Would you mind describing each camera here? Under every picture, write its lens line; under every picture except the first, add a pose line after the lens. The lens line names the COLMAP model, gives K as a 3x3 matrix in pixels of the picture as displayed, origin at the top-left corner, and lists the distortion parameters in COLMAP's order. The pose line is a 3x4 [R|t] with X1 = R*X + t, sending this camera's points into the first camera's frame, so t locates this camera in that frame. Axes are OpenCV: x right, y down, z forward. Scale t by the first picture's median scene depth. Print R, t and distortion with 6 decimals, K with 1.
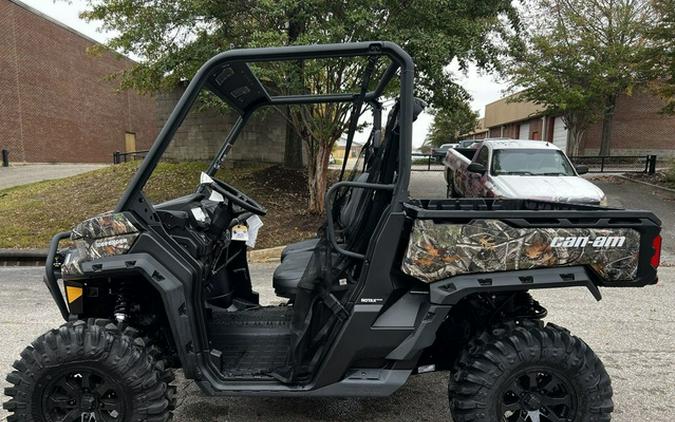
lens RADIAL K [[512.6, 0, 335.3], [0, 512.6, 224.2], [0, 0, 1]] dist [0.025174, -0.020458]
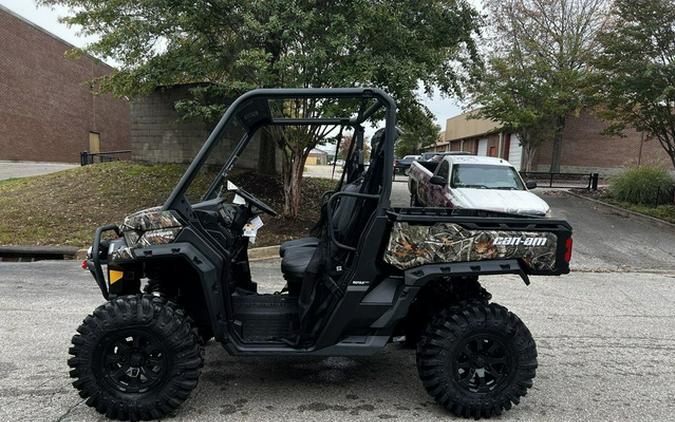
lens RADIAL K [[512.6, 0, 336.6], [0, 512.6, 212.8], [0, 0, 1]] dist [0.025174, -0.020458]
pose [[0.996794, 0.025861, 0.075712, -0.095362], [-0.023190, 0.999085, -0.035944, 0.019097], [-0.076572, 0.034073, 0.996482, -0.312656]]
